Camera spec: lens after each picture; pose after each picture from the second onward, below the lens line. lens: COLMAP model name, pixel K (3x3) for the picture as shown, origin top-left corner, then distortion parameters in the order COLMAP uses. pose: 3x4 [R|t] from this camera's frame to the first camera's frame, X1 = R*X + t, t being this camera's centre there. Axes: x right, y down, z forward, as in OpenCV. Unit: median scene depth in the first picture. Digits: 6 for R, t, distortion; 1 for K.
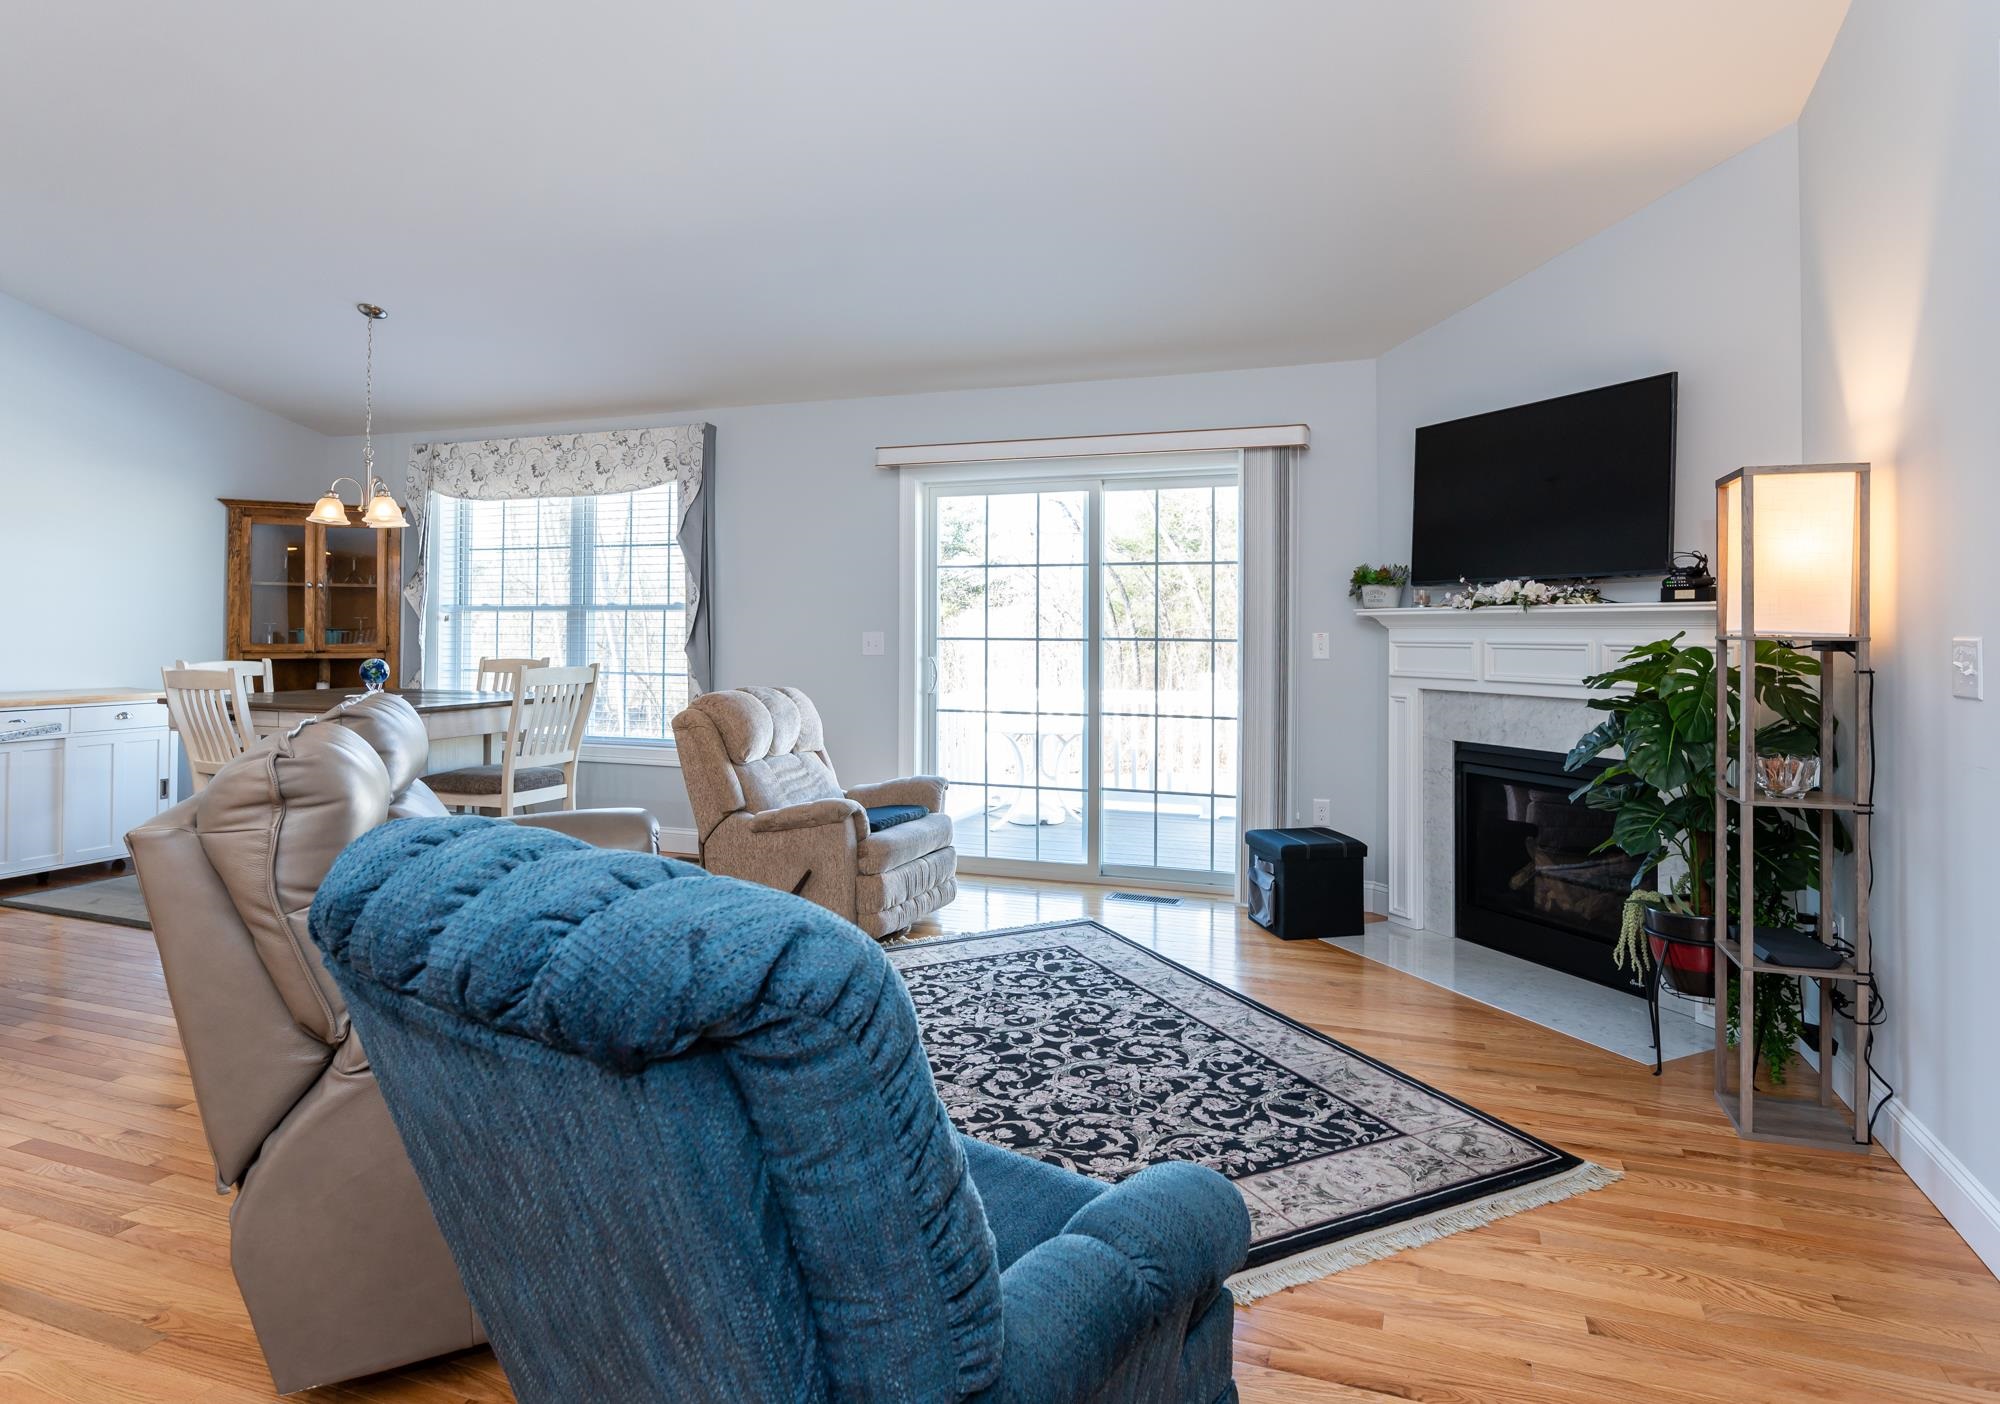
lens RADIAL K [[1119.5, 0, 1013.1], [0, 1119.5, 620.2], [0, 0, 1]] dist [0.006828, 0.000866]
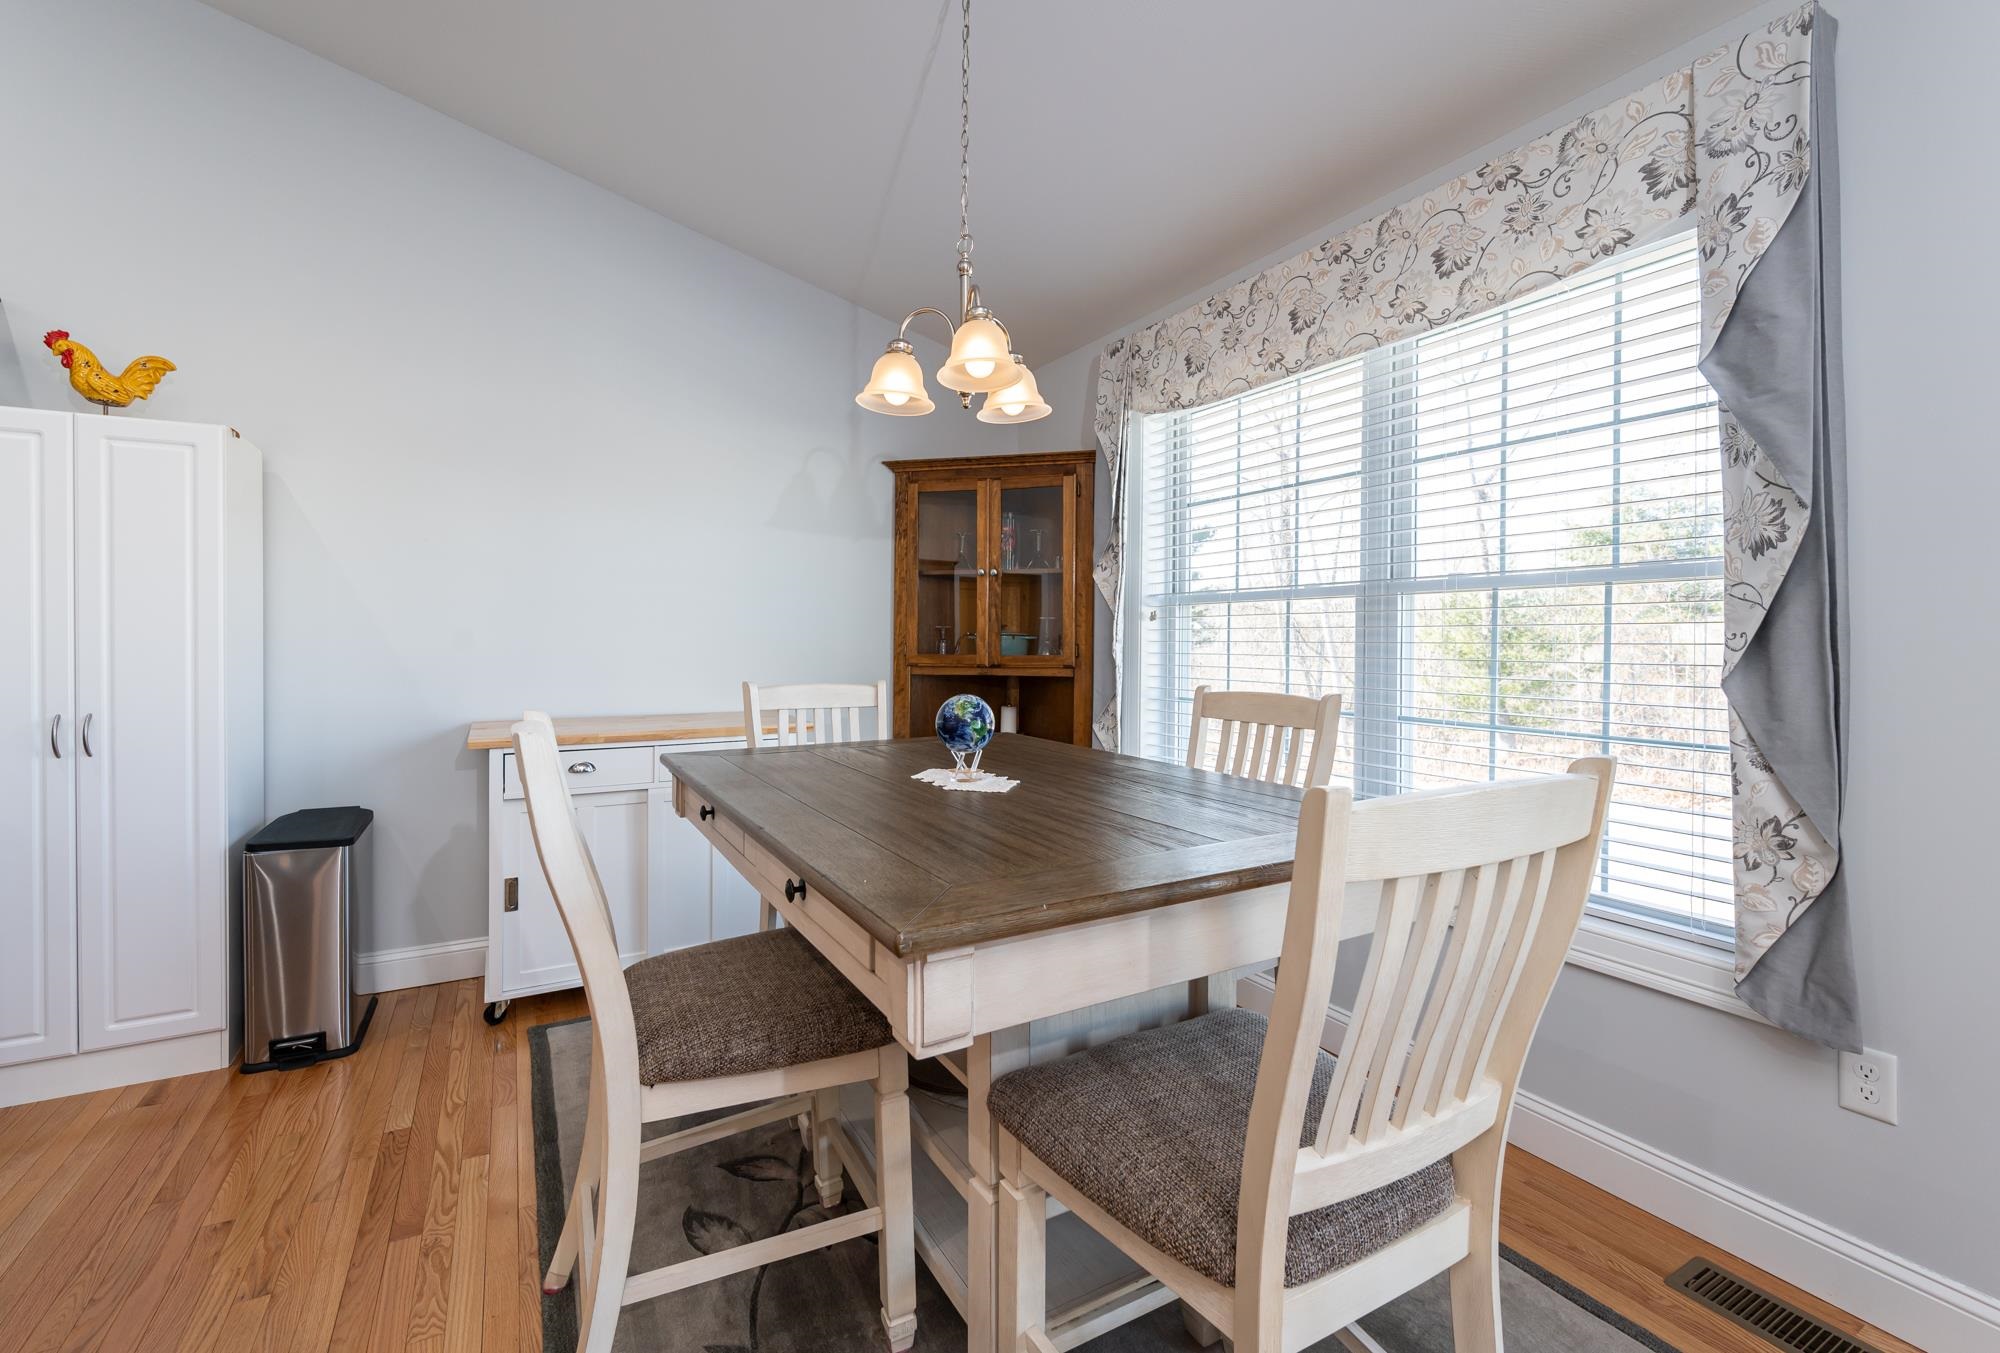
lens RADIAL K [[879.2, 0, 995.0], [0, 879.2, 644.3], [0, 0, 1]] dist [0.000330, 0.001786]
pose [[0.766326, 0.001034, -0.642451, -0.289089], [0.006912, 0.999928, 0.009854, 0.009757], [0.642415, -0.011992, 0.766263, 0.635852]]
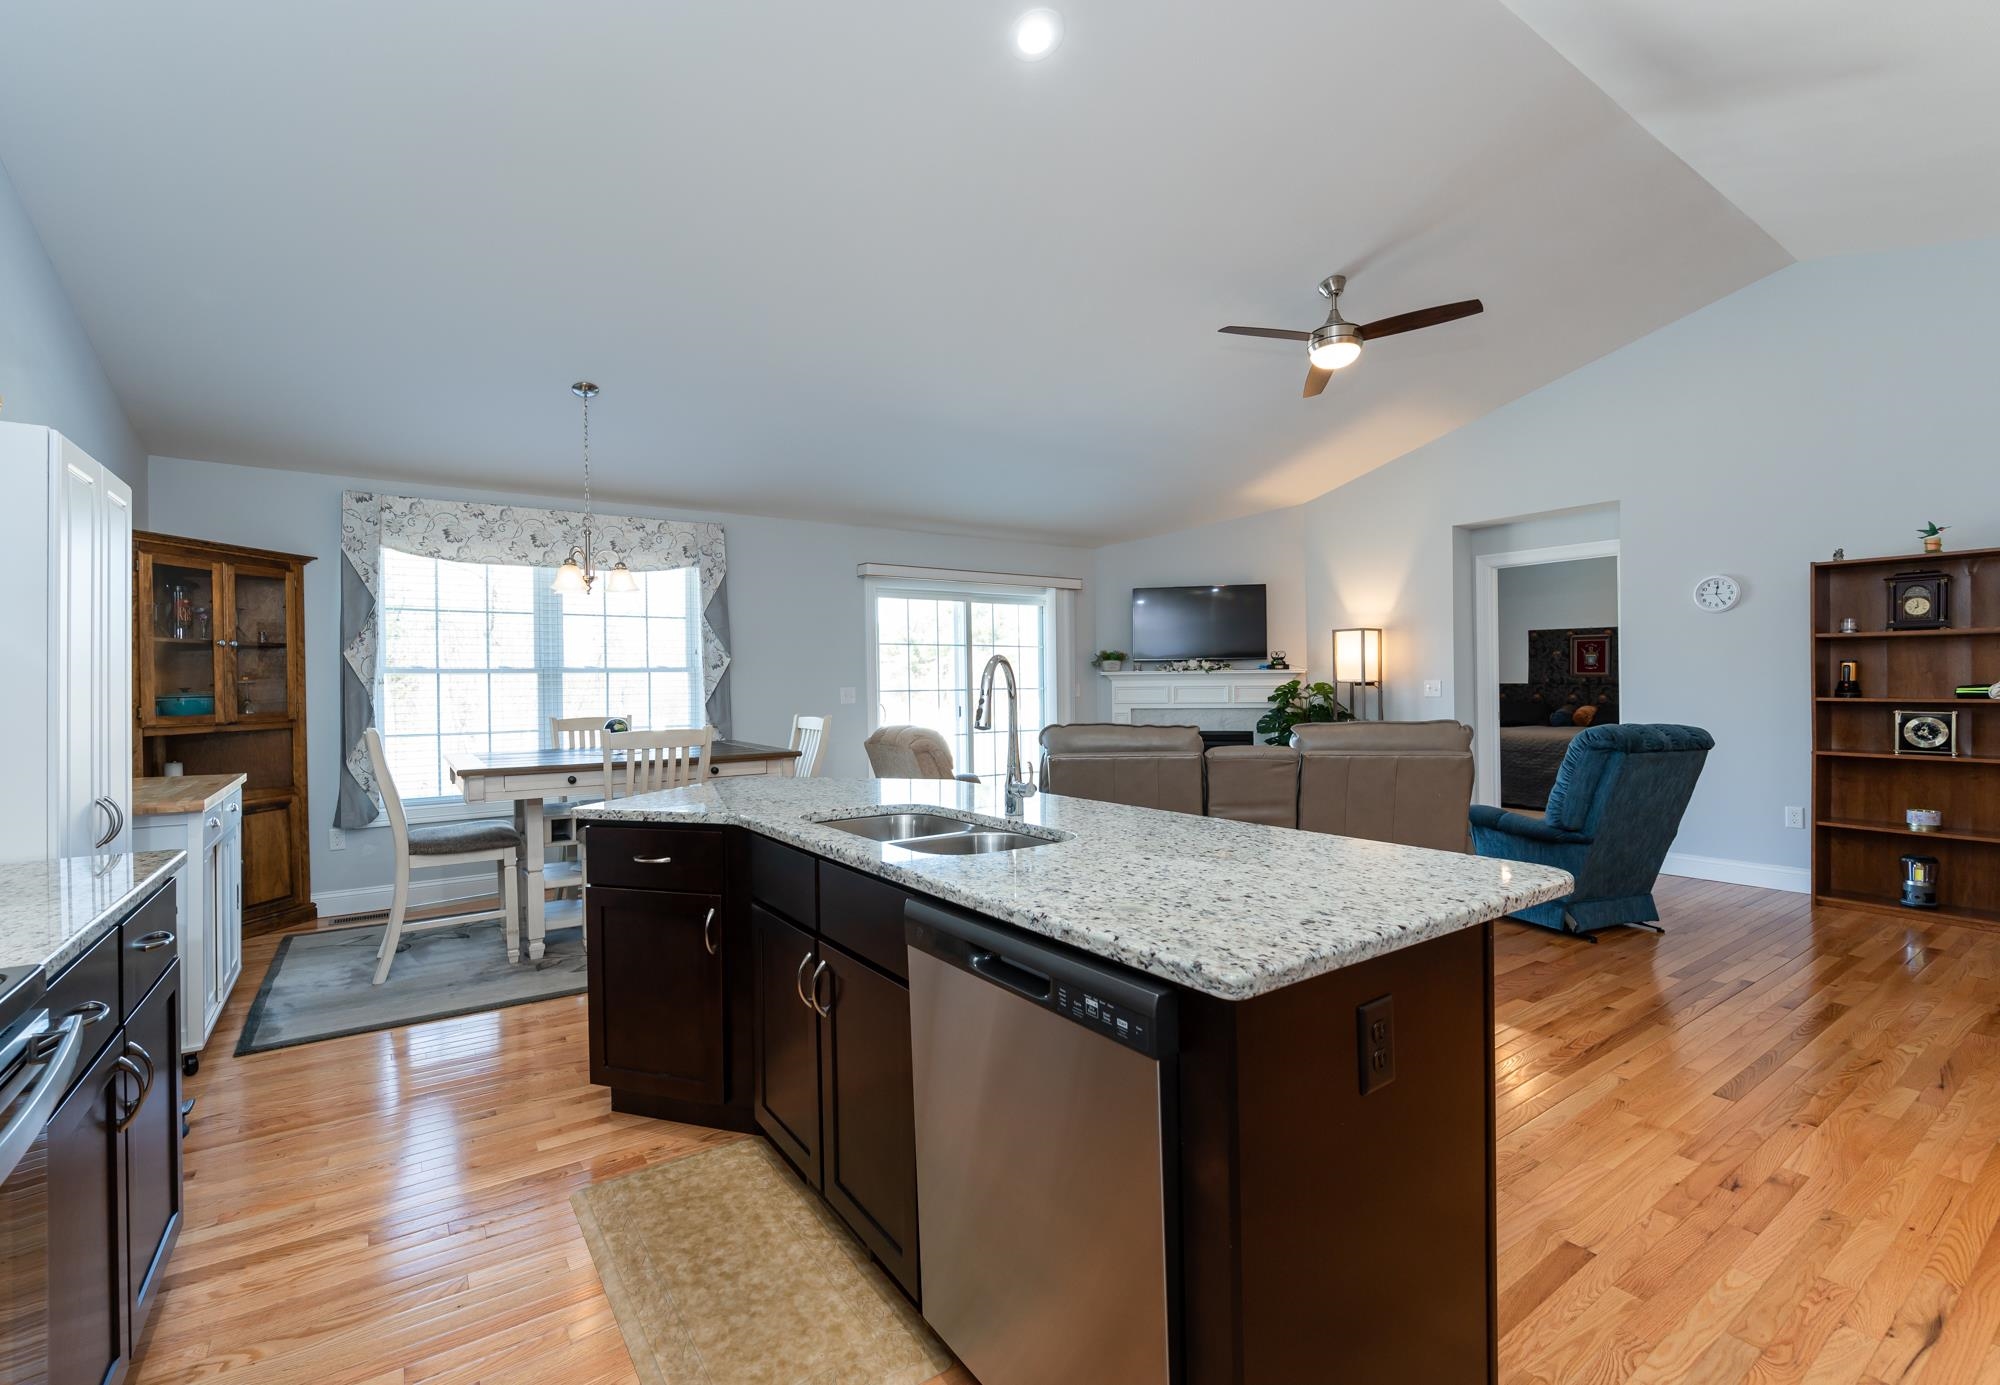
lens RADIAL K [[867.9, 0, 936.5], [0, 867.9, 679.8], [0, 0, 1]] dist [-0.004784, -0.000428]
pose [[0.600952, -0.008341, 0.799242, -0.899807], [0.006634, 0.999963, 0.005448, -0.004490], [-0.799258, 0.002028, 0.600985, 0.219280]]
